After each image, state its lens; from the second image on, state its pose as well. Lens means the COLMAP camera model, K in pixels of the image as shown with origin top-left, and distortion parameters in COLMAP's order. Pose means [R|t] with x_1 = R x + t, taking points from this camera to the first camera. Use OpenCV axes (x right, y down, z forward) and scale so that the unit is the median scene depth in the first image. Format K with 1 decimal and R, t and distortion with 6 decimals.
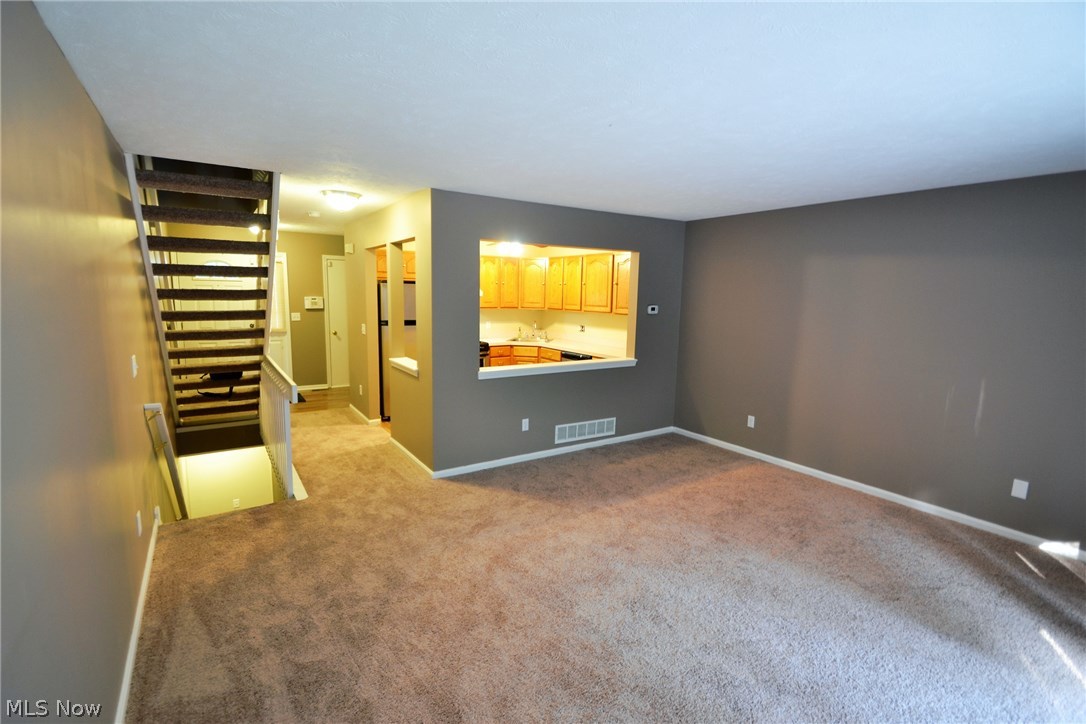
lens RADIAL K [[485.3, 0, 530.6], [0, 485.3, 360.1], [0, 0, 1]] dist [0.016435, -0.017152]
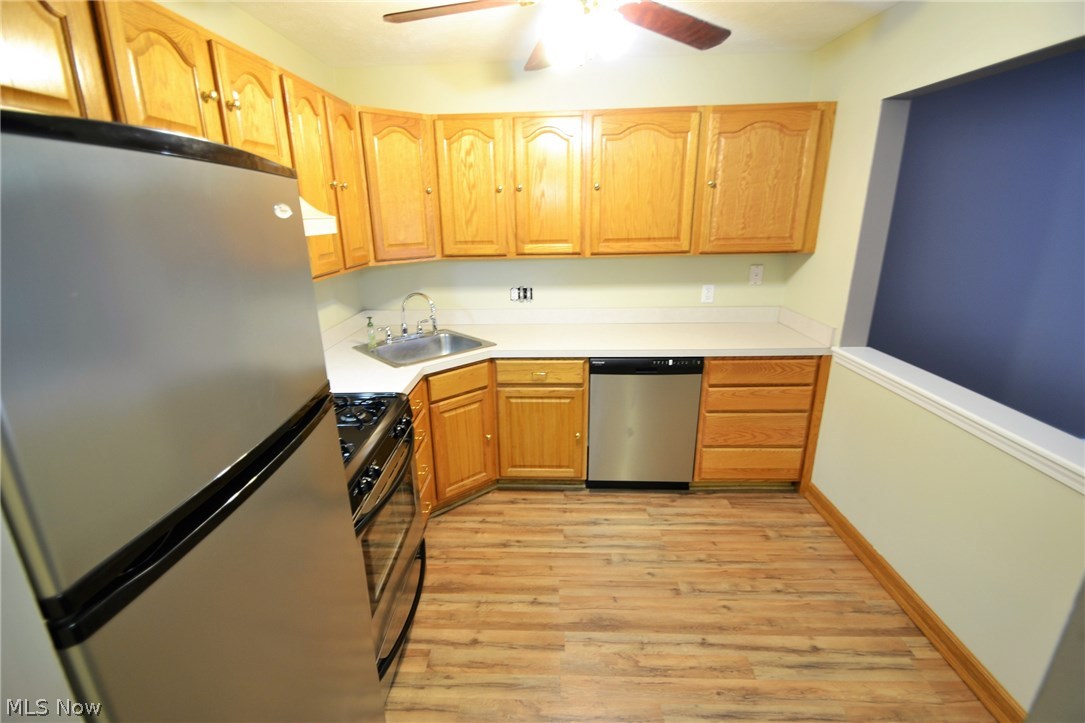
lens RADIAL K [[484.9, 0, 530.2], [0, 484.9, 359.6], [0, 0, 1]] dist [0.016435, -0.017152]
pose [[0.587308, -0.264580, 0.764896, -0.251510], [0.146698, 0.964205, 0.220882, -0.105312], [-0.795958, -0.017517, 0.605099, 0.725849]]
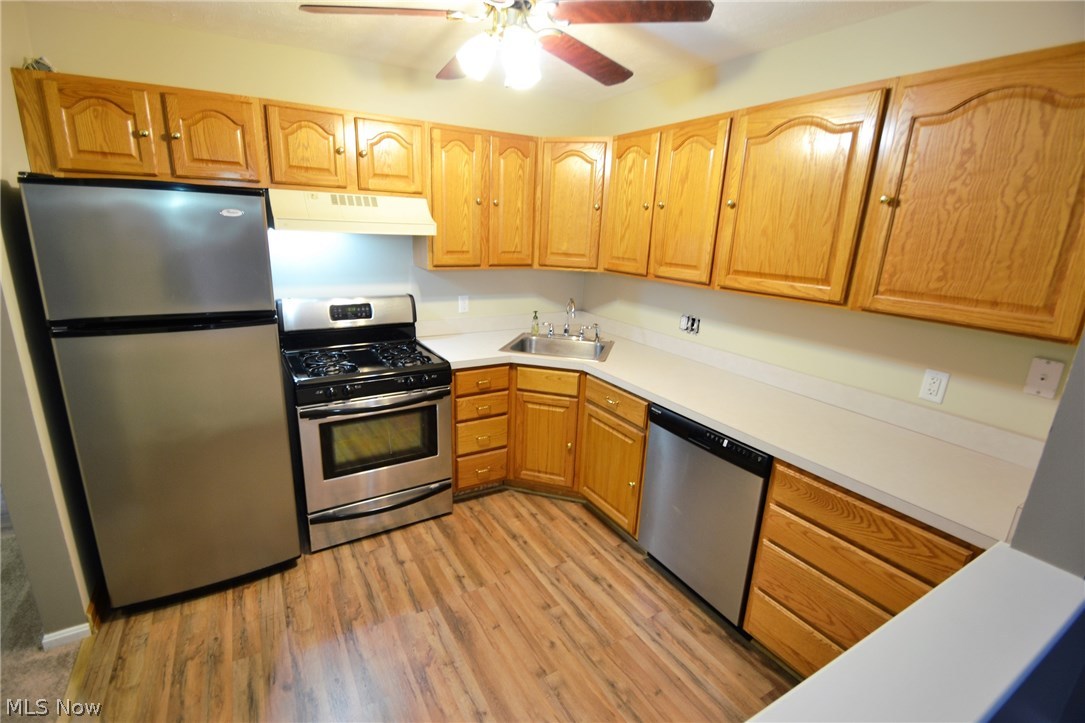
lens RADIAL K [[484.9, 0, 530.2], [0, 484.9, 359.6], [0, 0, 1]] dist [0.016435, -0.017152]
pose [[0.998479, 0.030218, -0.046110, -0.006431], [-0.024283, 0.991955, 0.124239, -0.082897], [0.049493, -0.122930, 0.991180, 0.599872]]
